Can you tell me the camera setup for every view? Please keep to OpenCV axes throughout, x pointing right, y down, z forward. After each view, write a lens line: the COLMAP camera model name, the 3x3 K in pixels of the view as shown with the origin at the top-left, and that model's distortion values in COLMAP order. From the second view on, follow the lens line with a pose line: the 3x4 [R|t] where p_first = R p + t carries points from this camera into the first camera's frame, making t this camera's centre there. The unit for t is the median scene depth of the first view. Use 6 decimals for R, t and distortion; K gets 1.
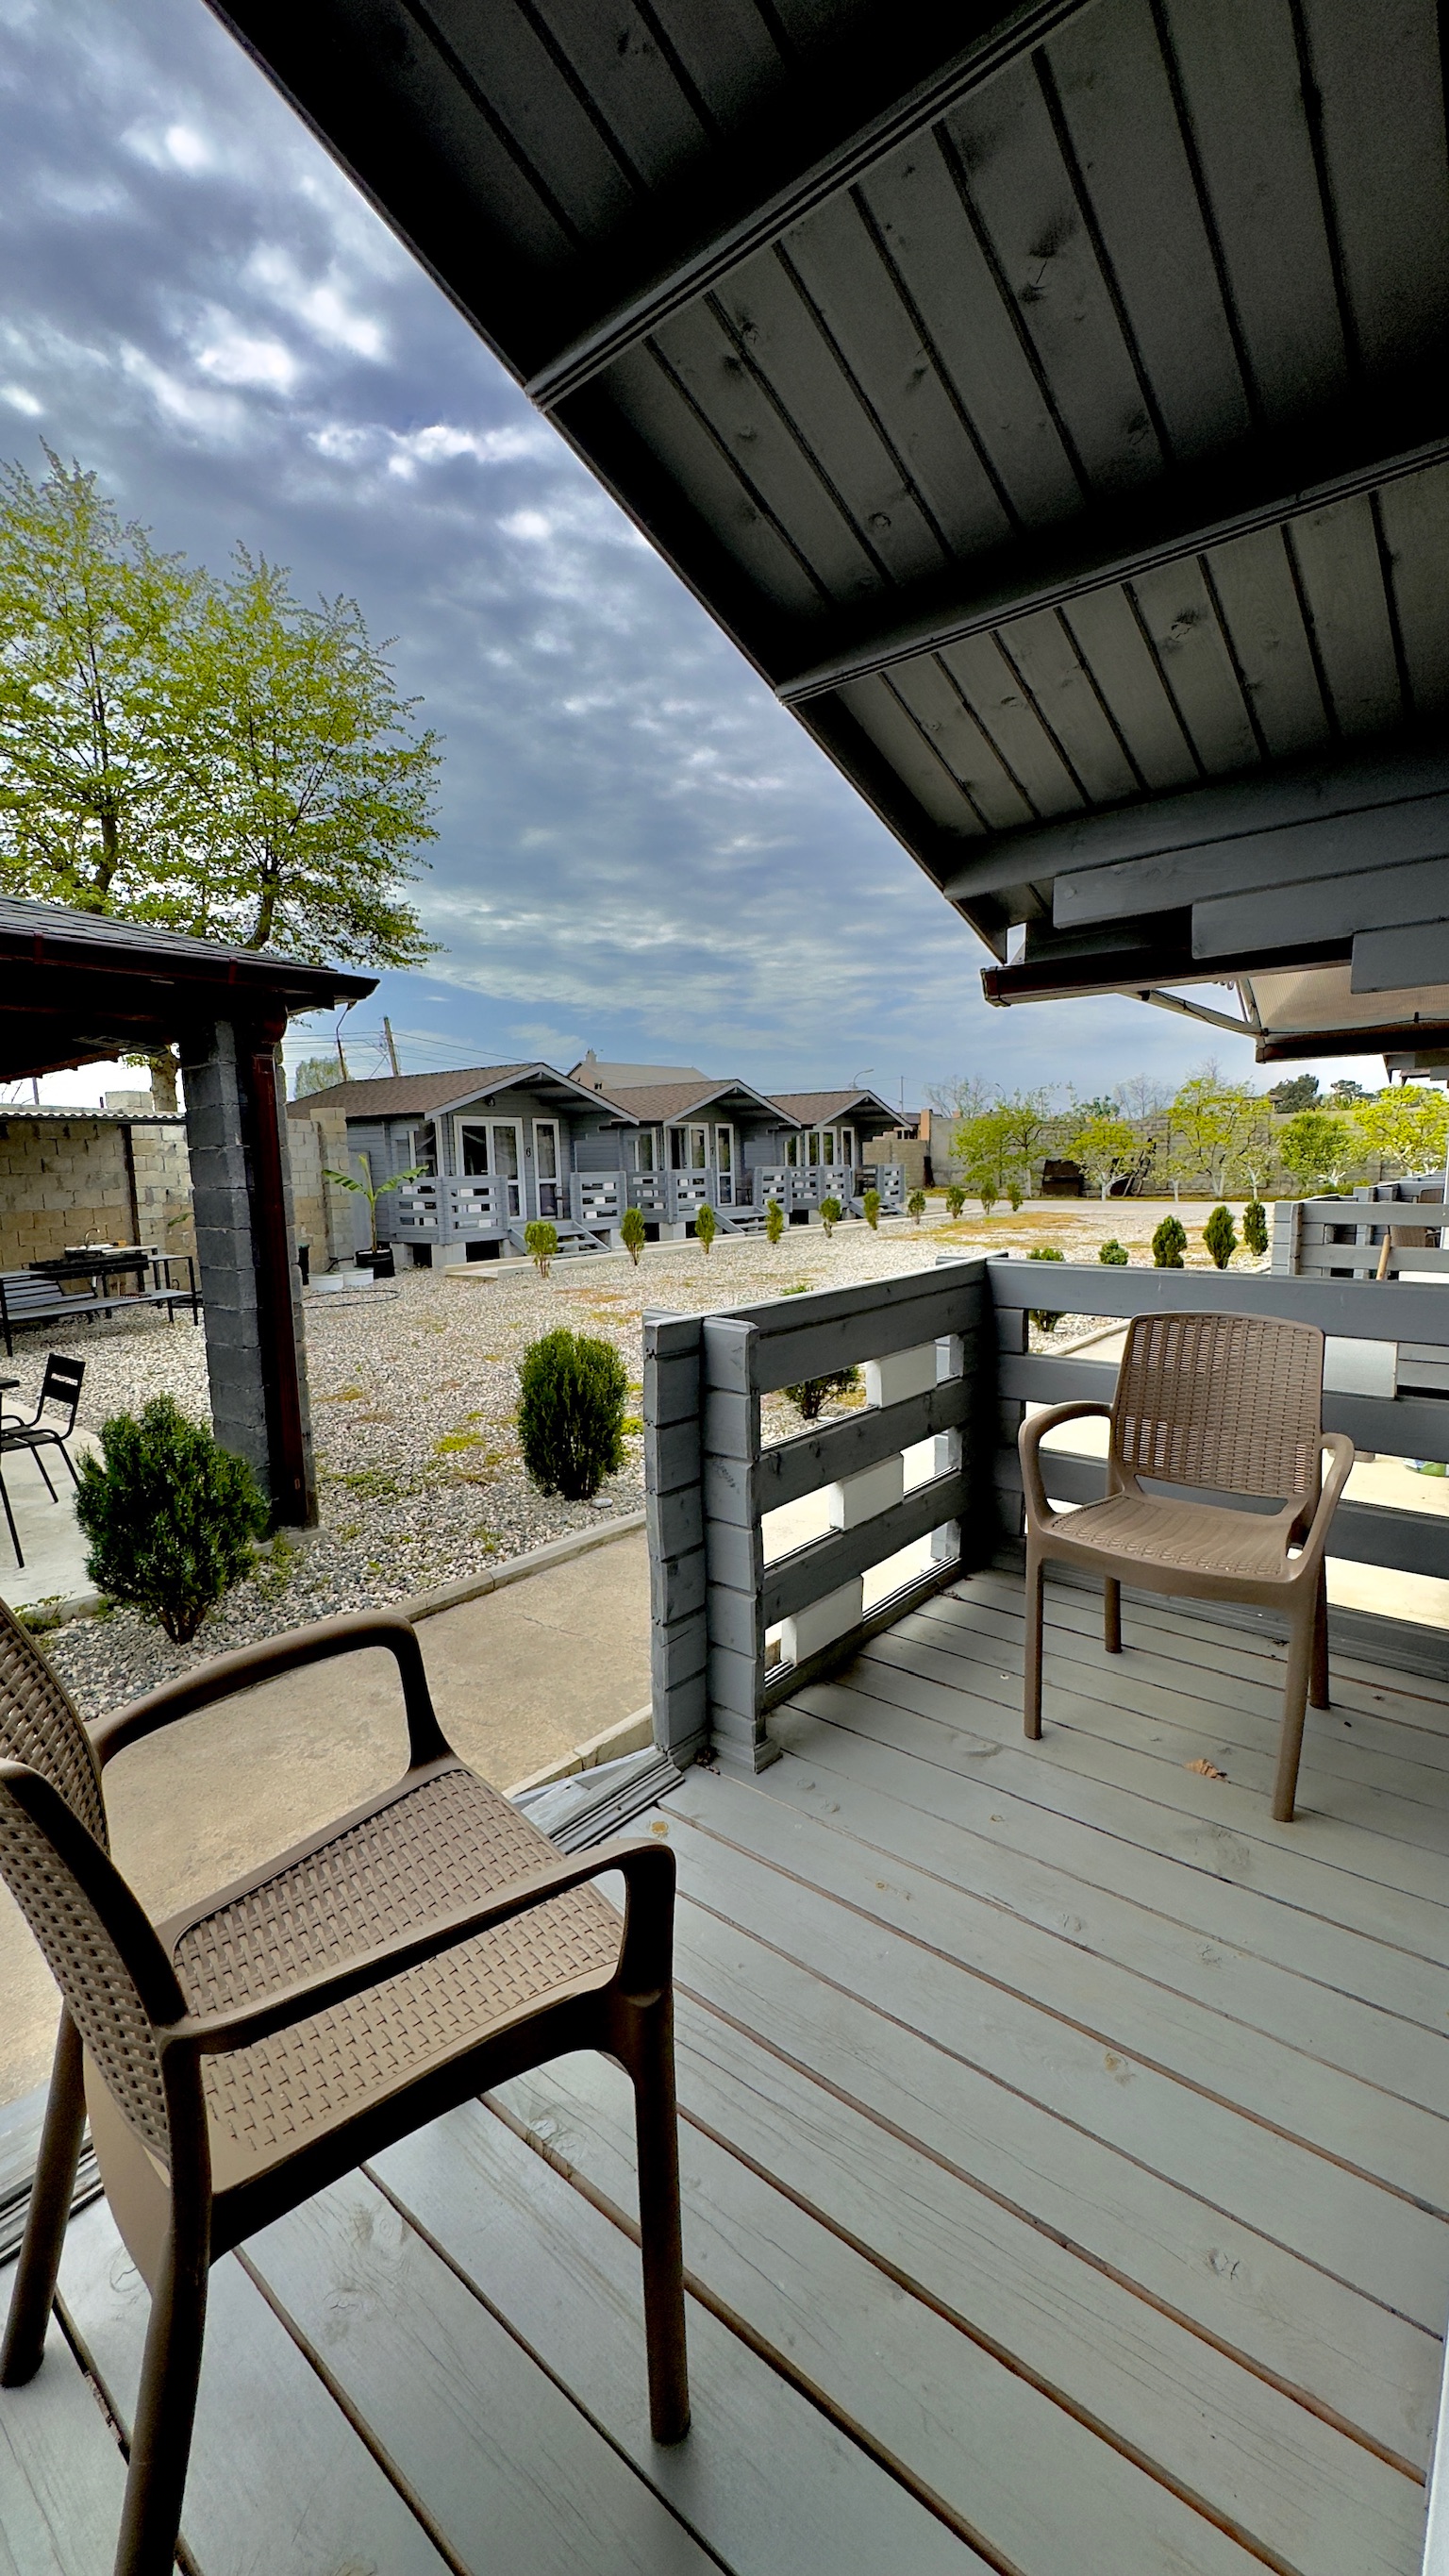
lens RADIAL K [[1025.3, 0, 724.1], [0, 1025.3, 1282.5], [0, 0, 1]] dist [-0.004368, 0.000482]
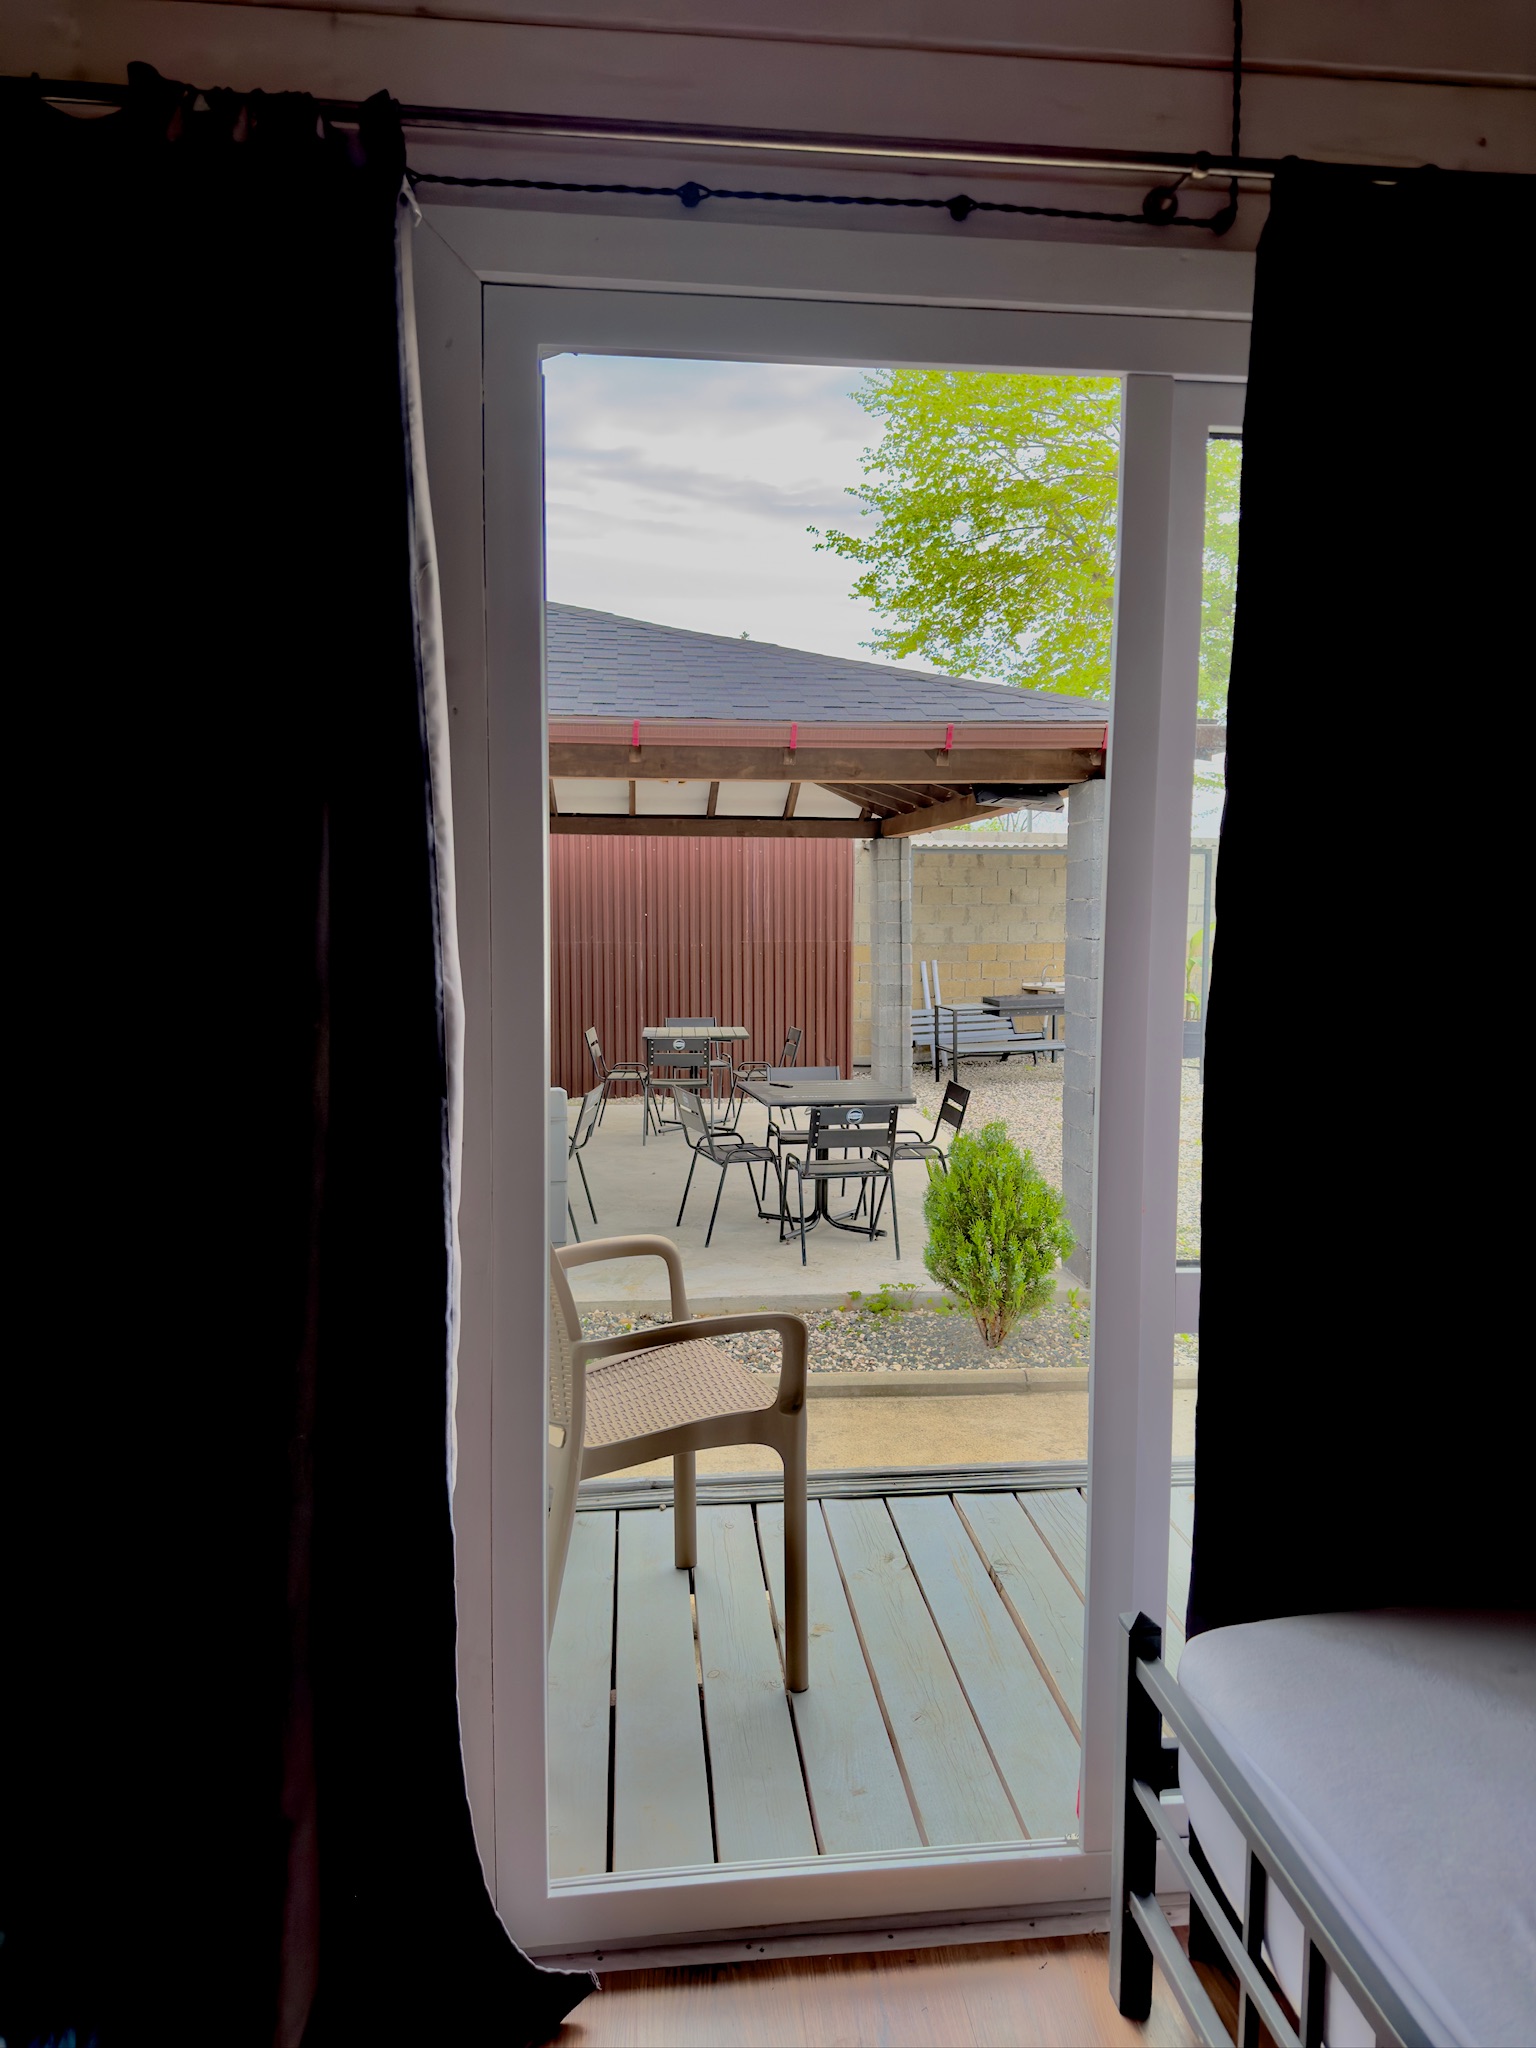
lens RADIAL K [[1440.2, 0, 755.5], [0, 1440.2, 1020.9], [0, 0, 1]] dist [0.002915, -0.000808]
pose [[0.698728, 0.087077, -0.710068, 0.124493], [-0.102931, 0.994474, 0.020666, -0.001706], [0.707943, 0.058648, 0.703830, -0.101342]]
